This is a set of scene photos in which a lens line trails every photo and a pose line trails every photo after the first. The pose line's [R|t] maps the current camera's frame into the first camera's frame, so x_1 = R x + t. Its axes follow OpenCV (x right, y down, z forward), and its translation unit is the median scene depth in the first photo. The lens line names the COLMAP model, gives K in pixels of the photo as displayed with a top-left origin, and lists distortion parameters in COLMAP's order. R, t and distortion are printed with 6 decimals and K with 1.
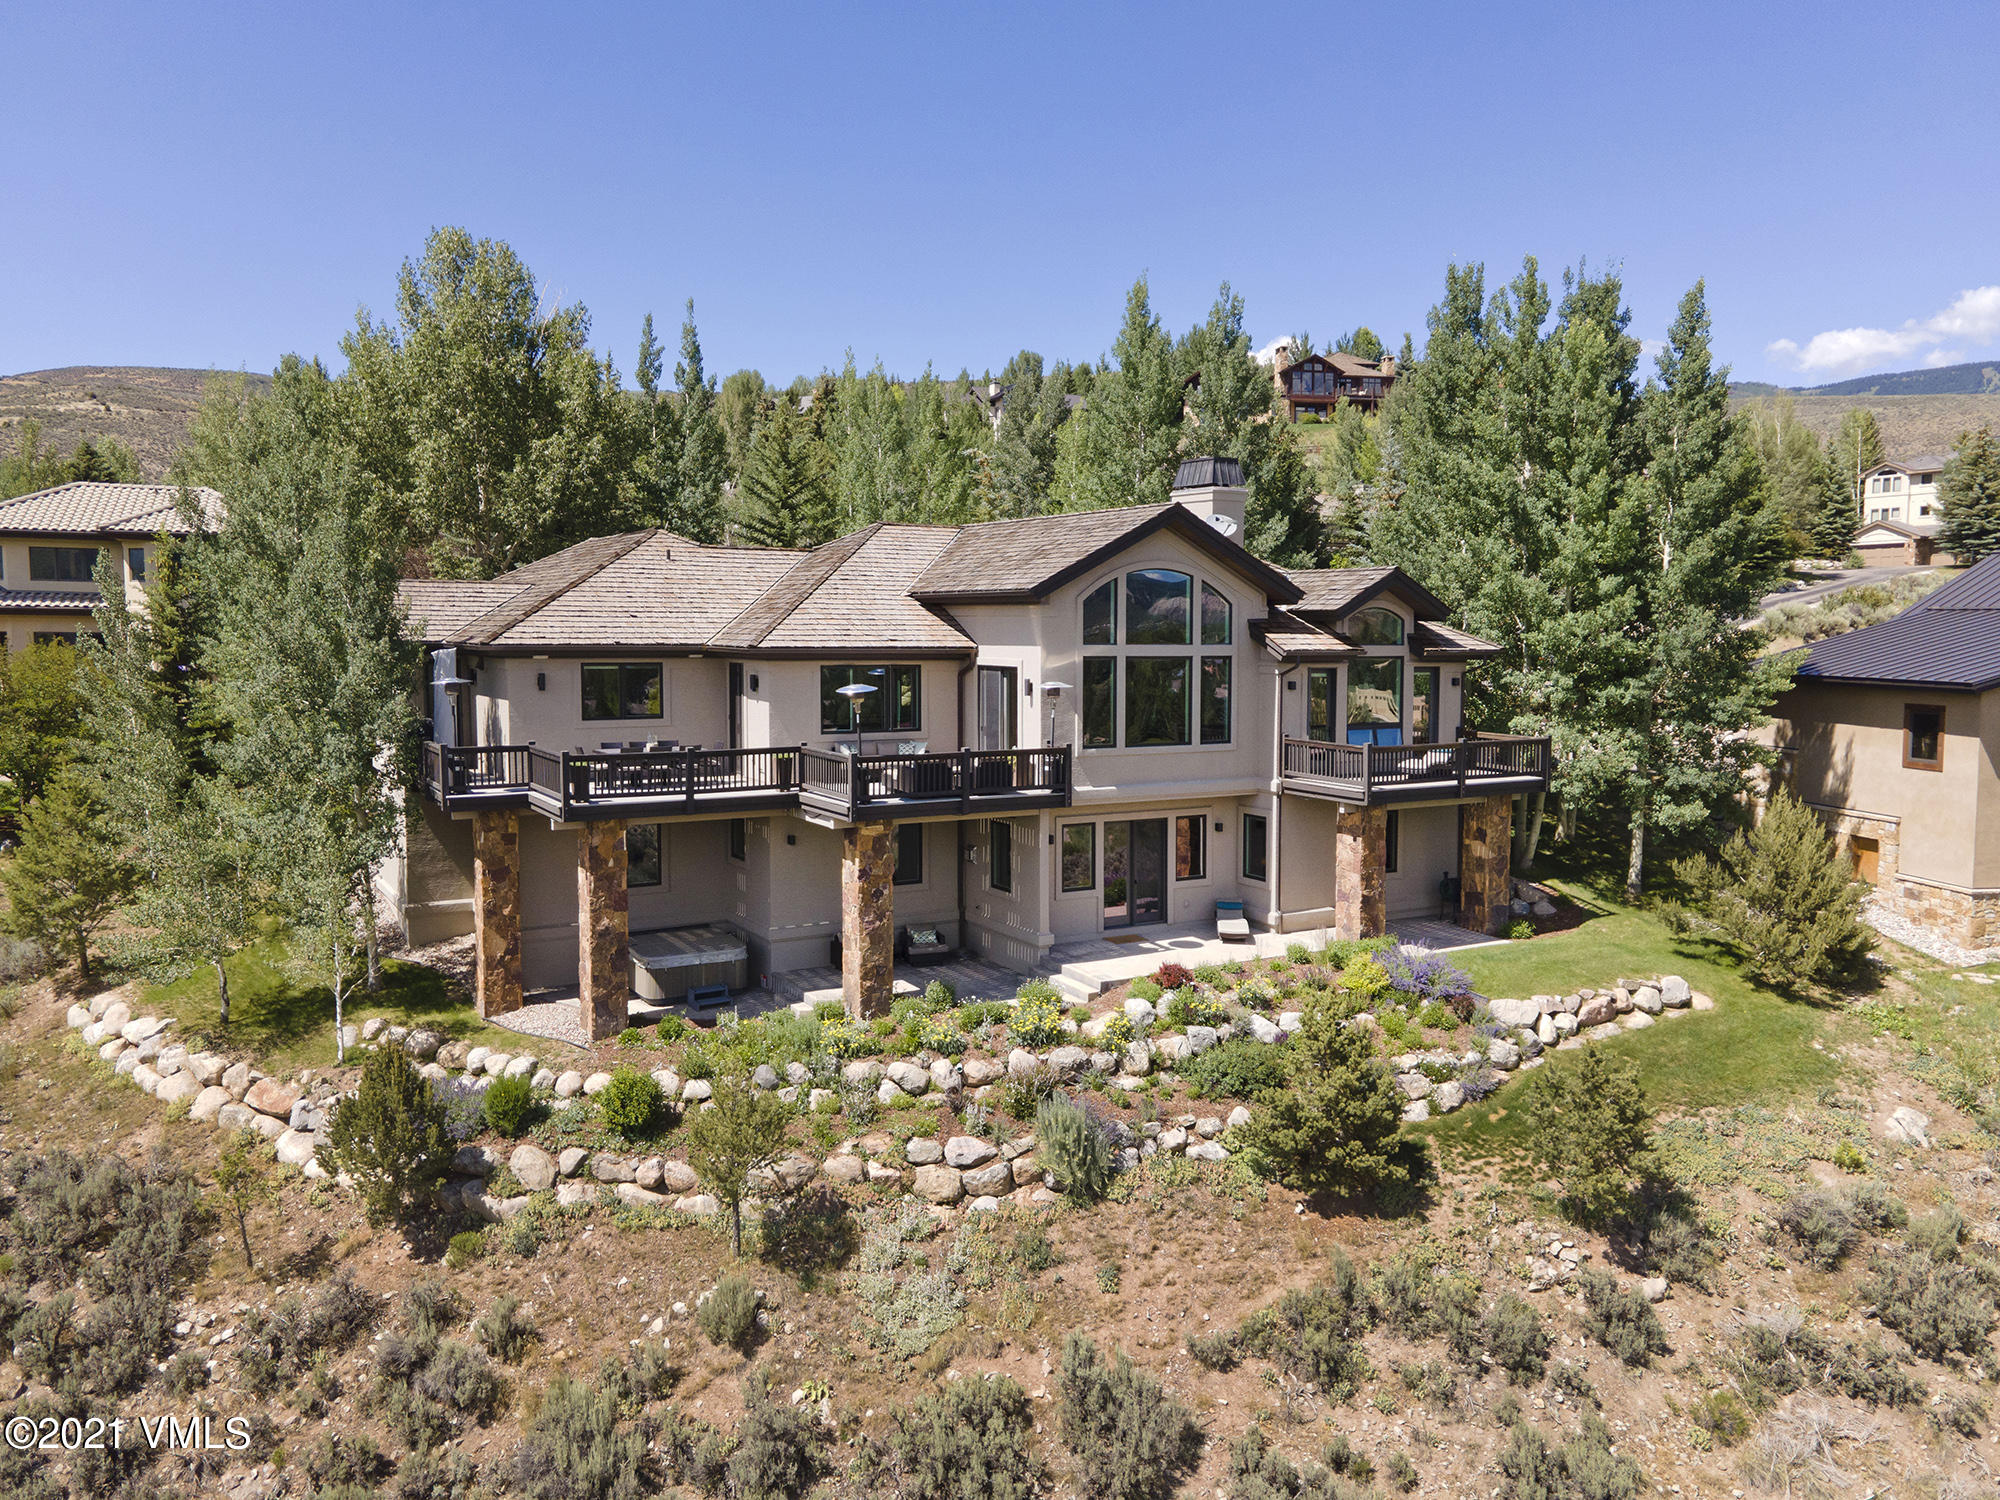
lens RADIAL K [[1562.3, 0, 1015.9], [0, 1562.3, 658.2], [0, 0, 1]] dist [0.025499, 0.009450]
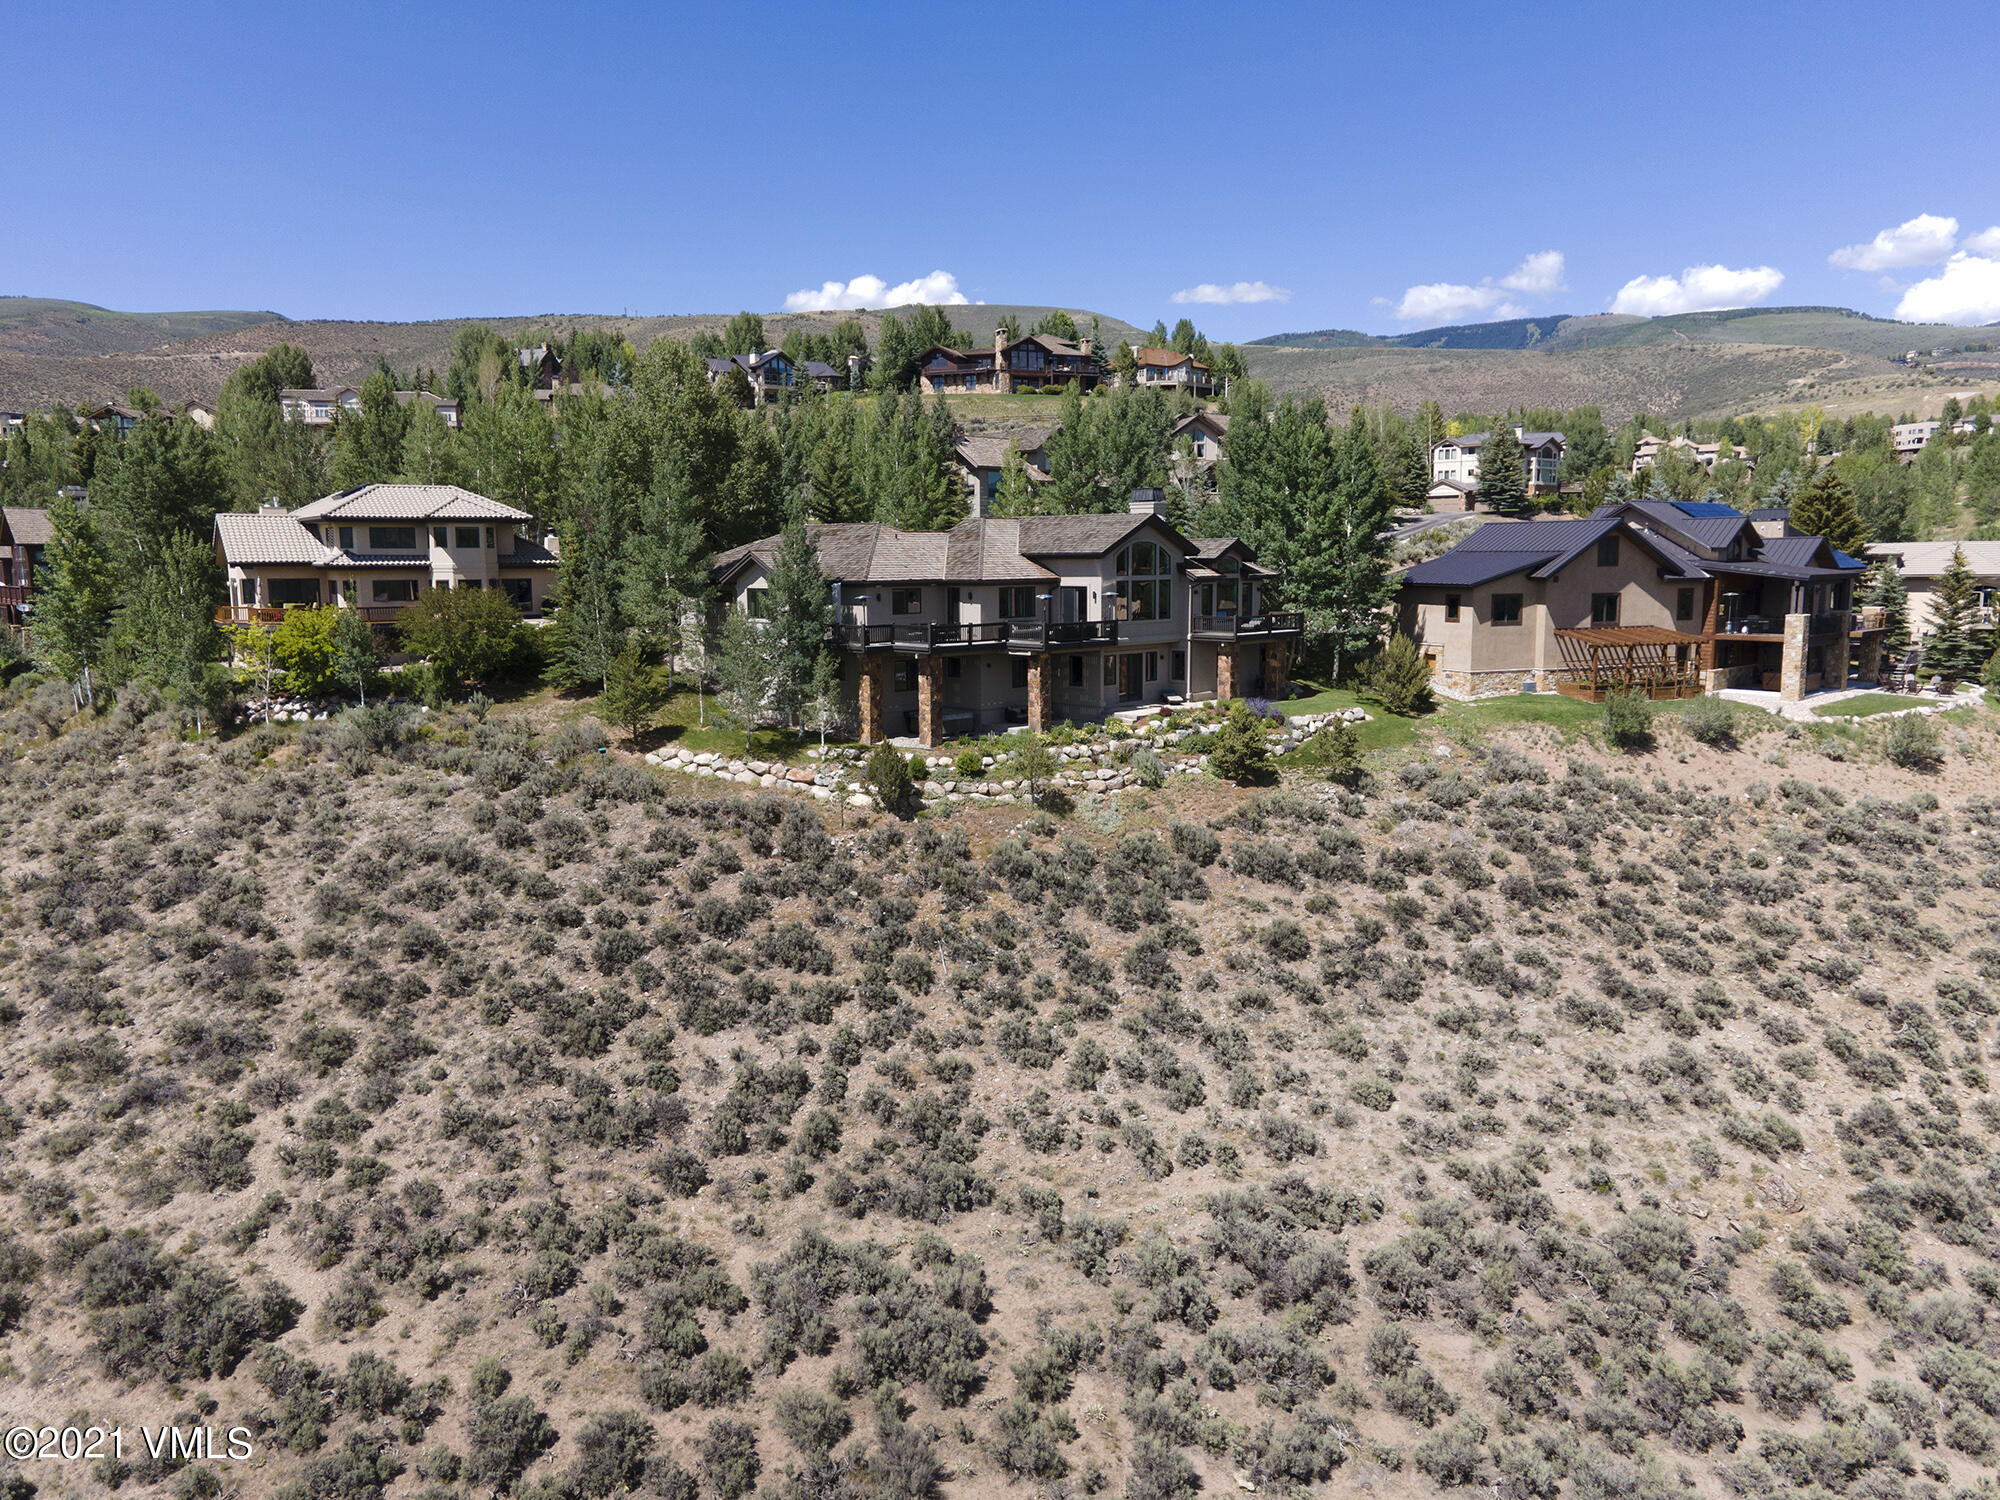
lens RADIAL K [[1340.7, 0, 998.9], [0, 1340.7, 663.4], [0, 0, 1]] dist [0.036012, 0.000337]
pose [[0.983561, -0.031030, 0.177891, -0.507462], [0.020799, 0.998036, 0.059092, -0.000045], [-0.179375, -0.054421, 0.982274, -0.962844]]
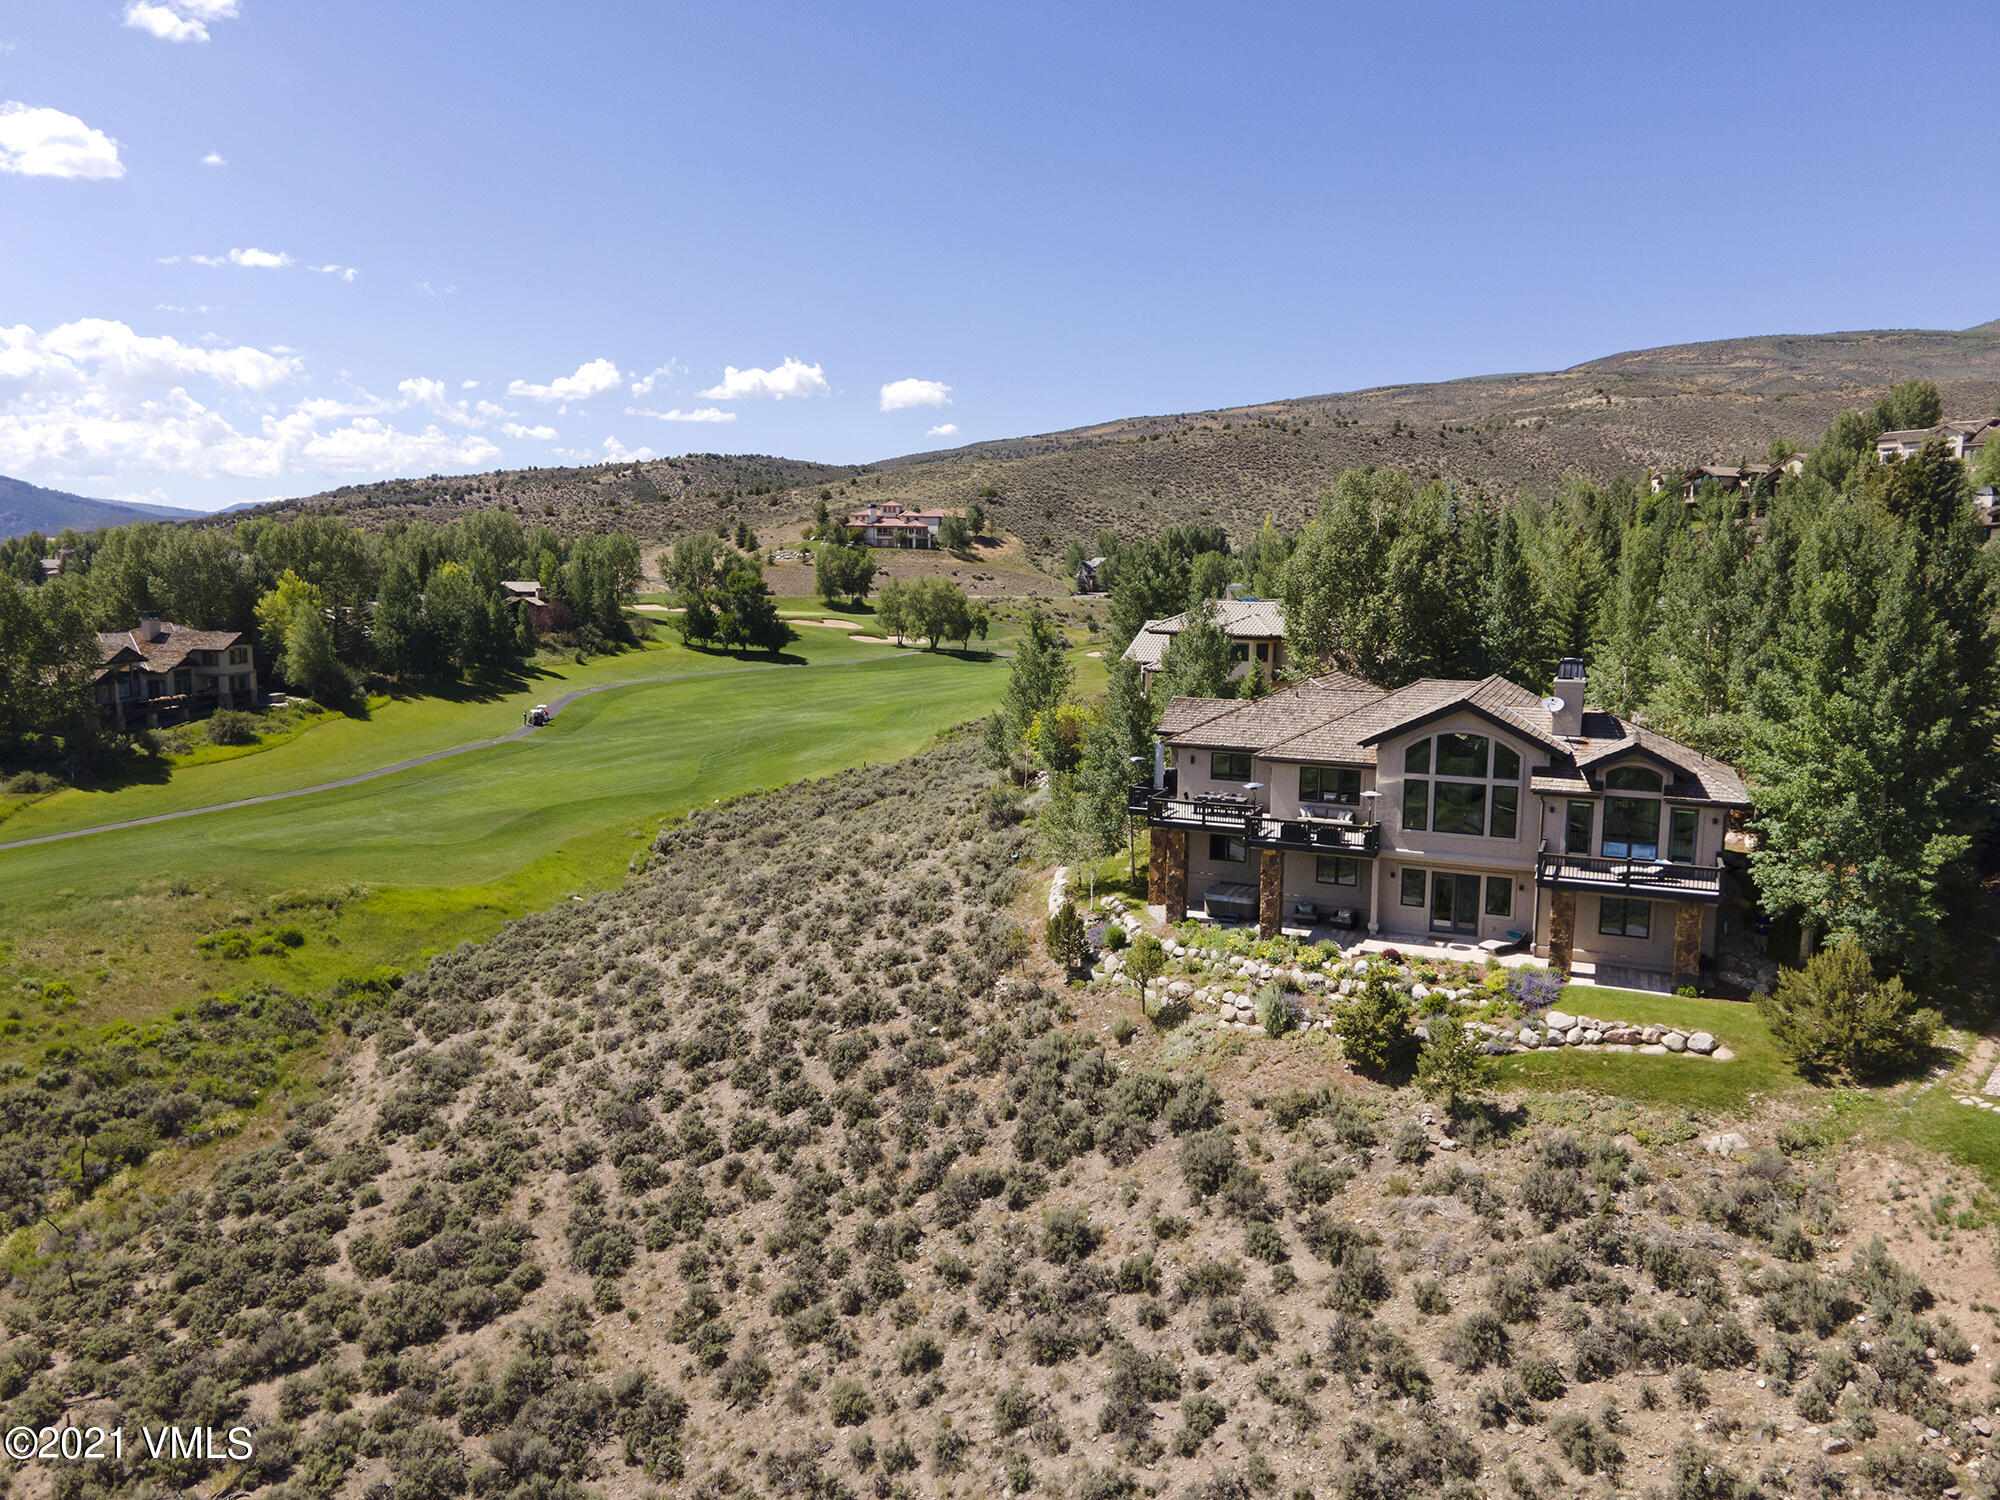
lens RADIAL K [[1480.8, 0, 1012.3], [0, 1480.8, 722.3], [0, 0, 1]] dist [0.025264, 0.003086]
pose [[0.582830, 0.089238, -0.807679, 1.230290], [-0.032864, 0.995727, 0.086300, -0.211646], [0.811929, -0.023755, 0.583273, -0.401445]]
